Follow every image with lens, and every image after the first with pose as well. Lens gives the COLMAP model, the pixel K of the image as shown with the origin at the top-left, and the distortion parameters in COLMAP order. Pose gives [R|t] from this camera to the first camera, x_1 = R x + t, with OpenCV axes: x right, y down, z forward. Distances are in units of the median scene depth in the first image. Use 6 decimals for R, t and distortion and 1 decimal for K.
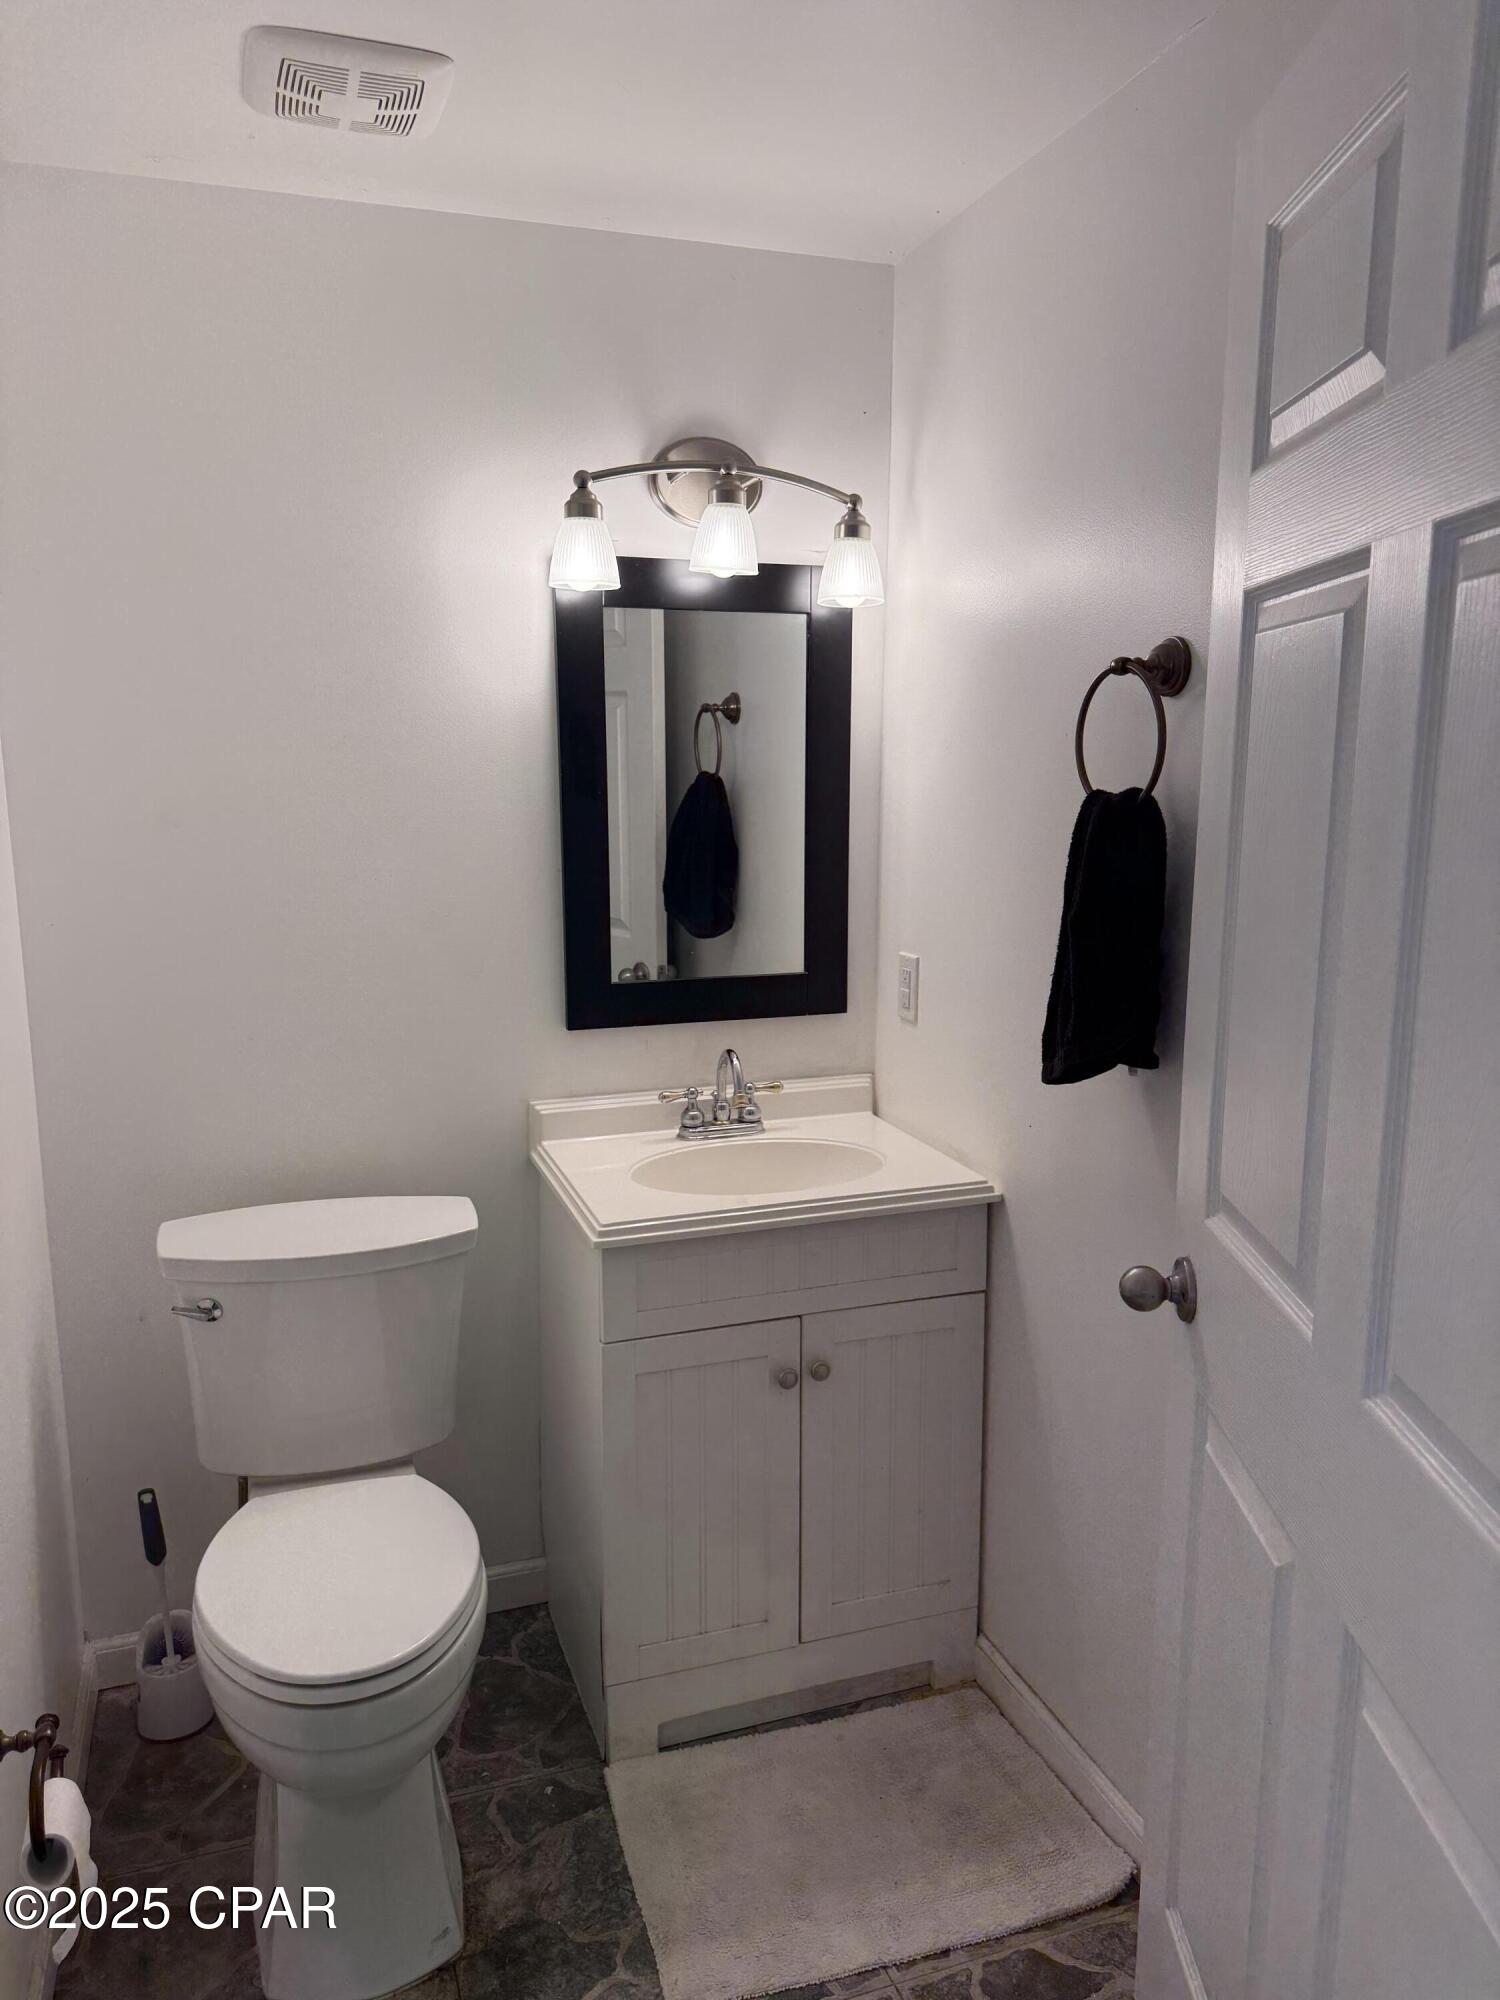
lens RADIAL K [[1426.8, 0, 745.2], [0, 1426.8, 1025.9], [0, 0, 1]] dist [0.139293, -0.202582]
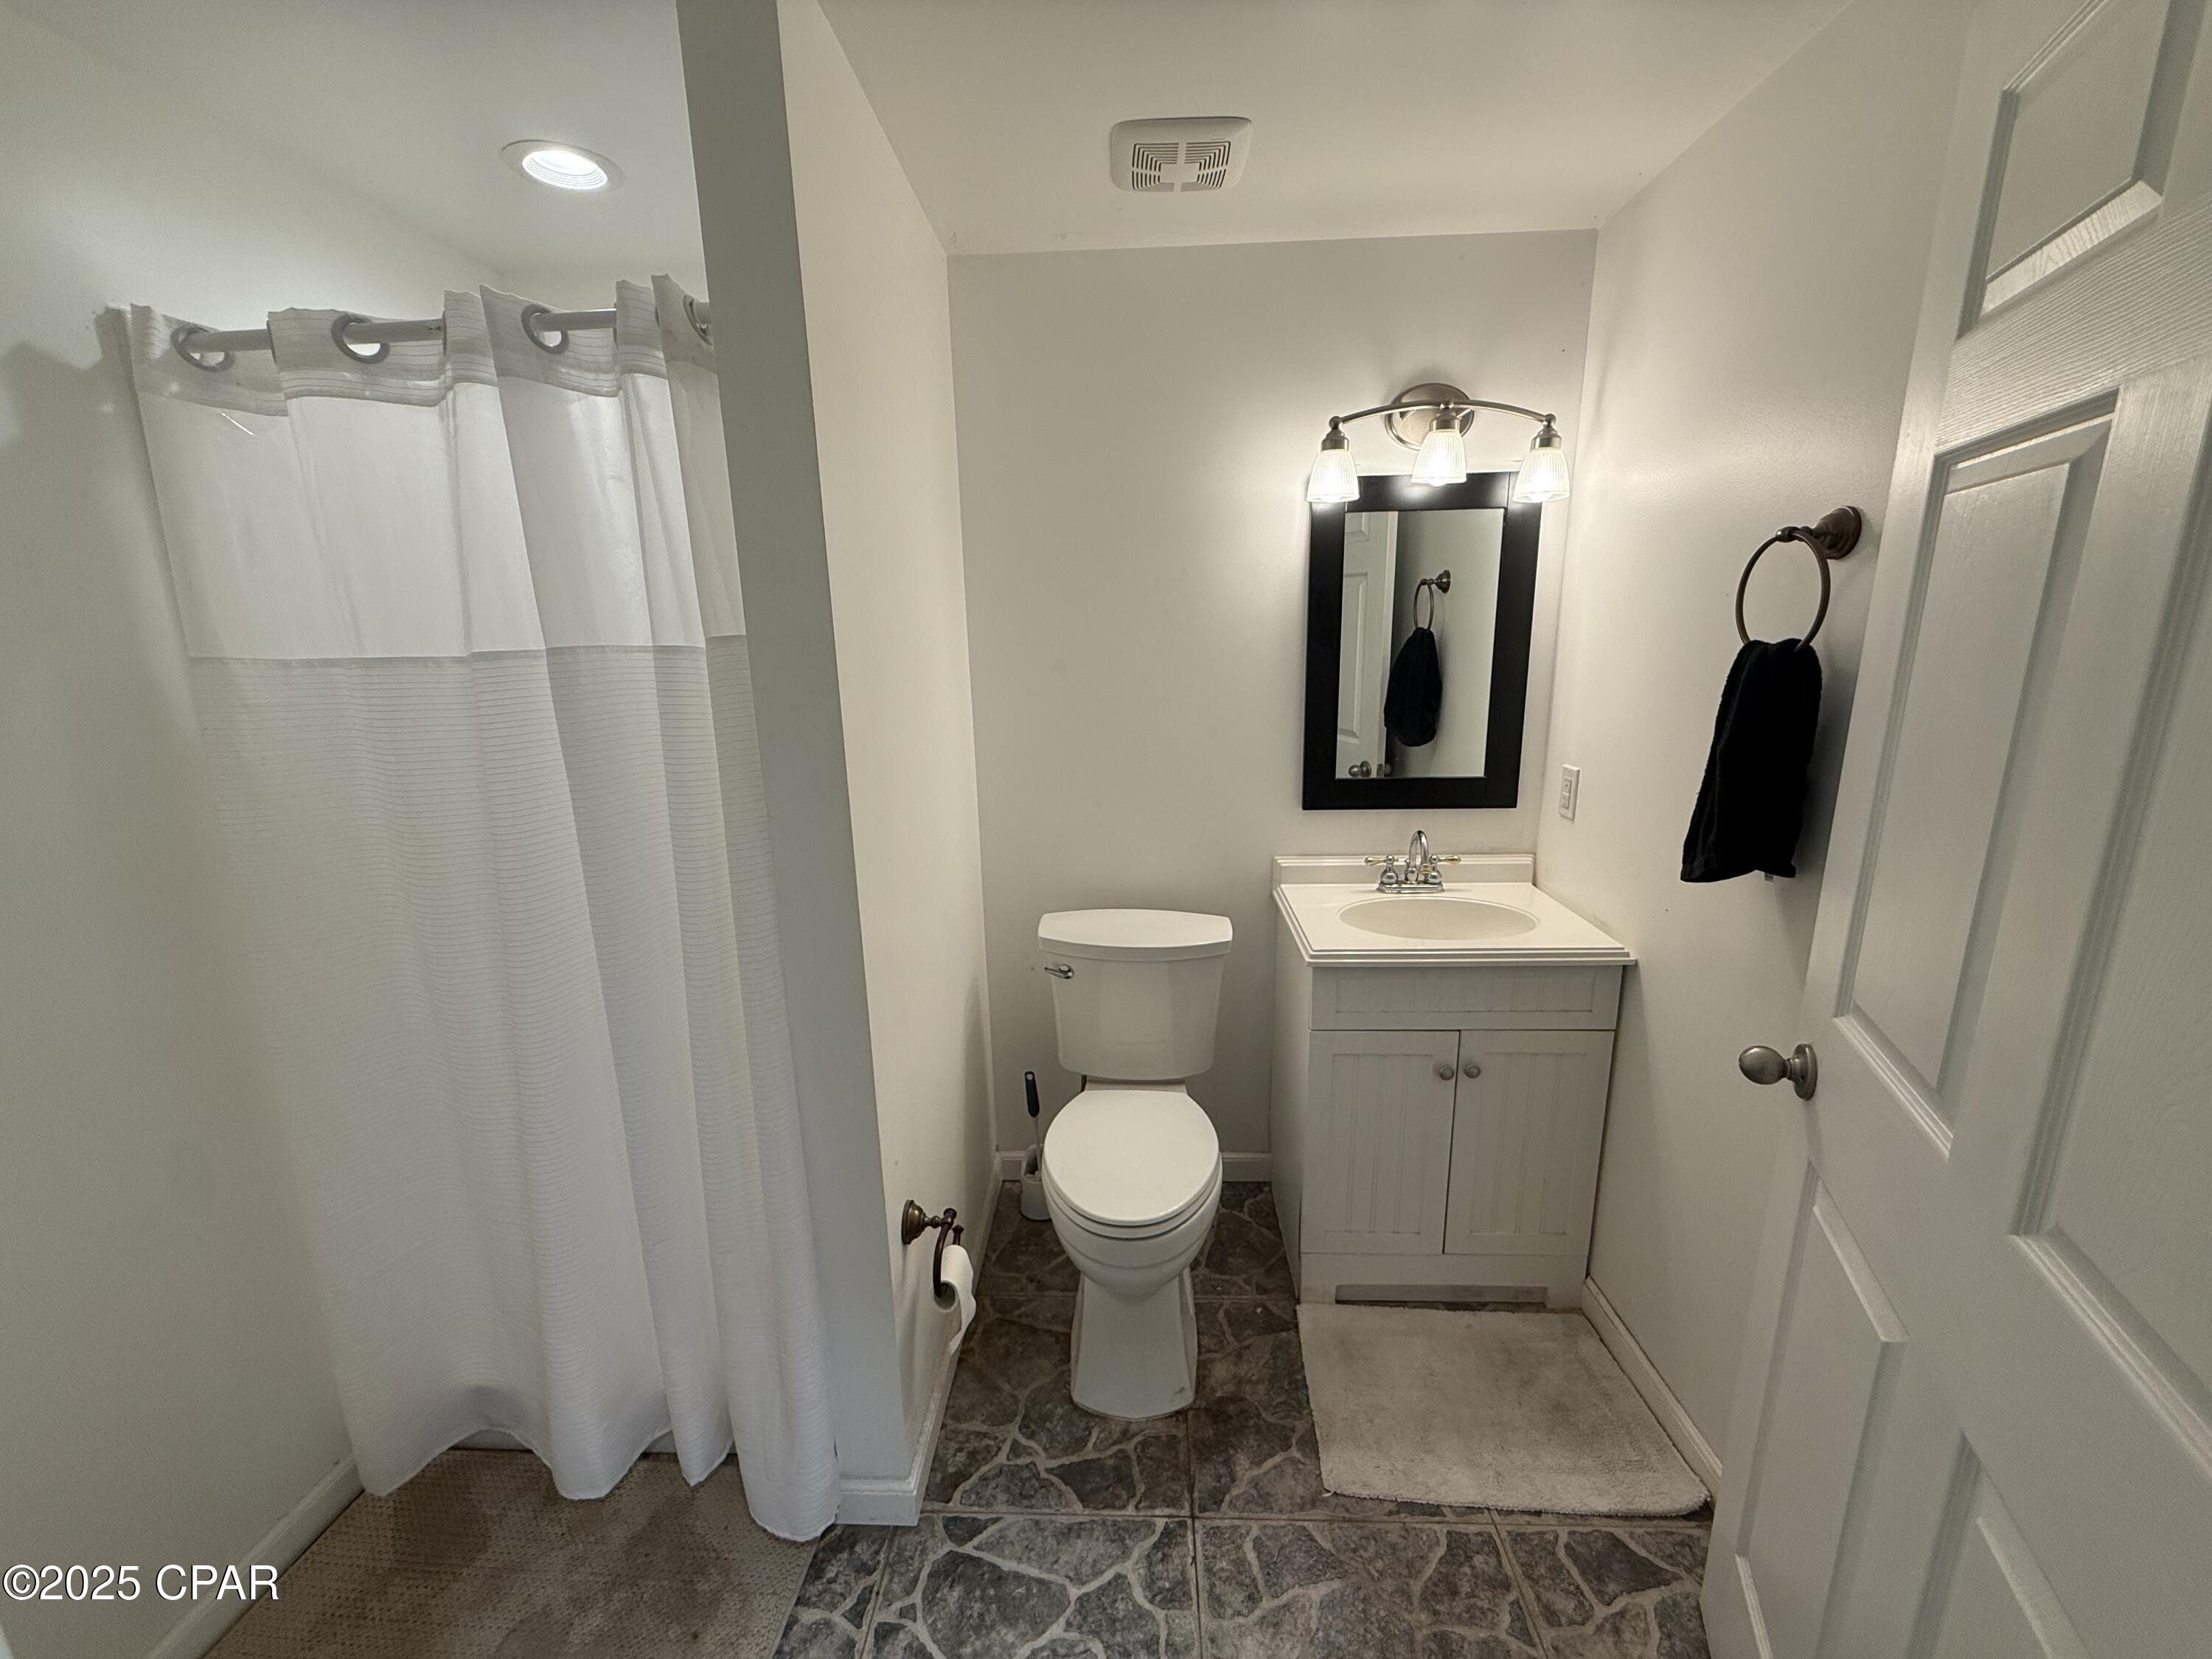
lens RADIAL K [[889.3, 0, 1106.0], [0, 889.3, 829.5], [0, 0, 1]] dist [0.001019, 0.000364]
pose [[0.929998, 0.066898, -0.361424, 0.019480], [-0.050309, 0.997211, 0.055127, -0.019082], [0.364104, -0.033085, 0.930770, 0.102420]]
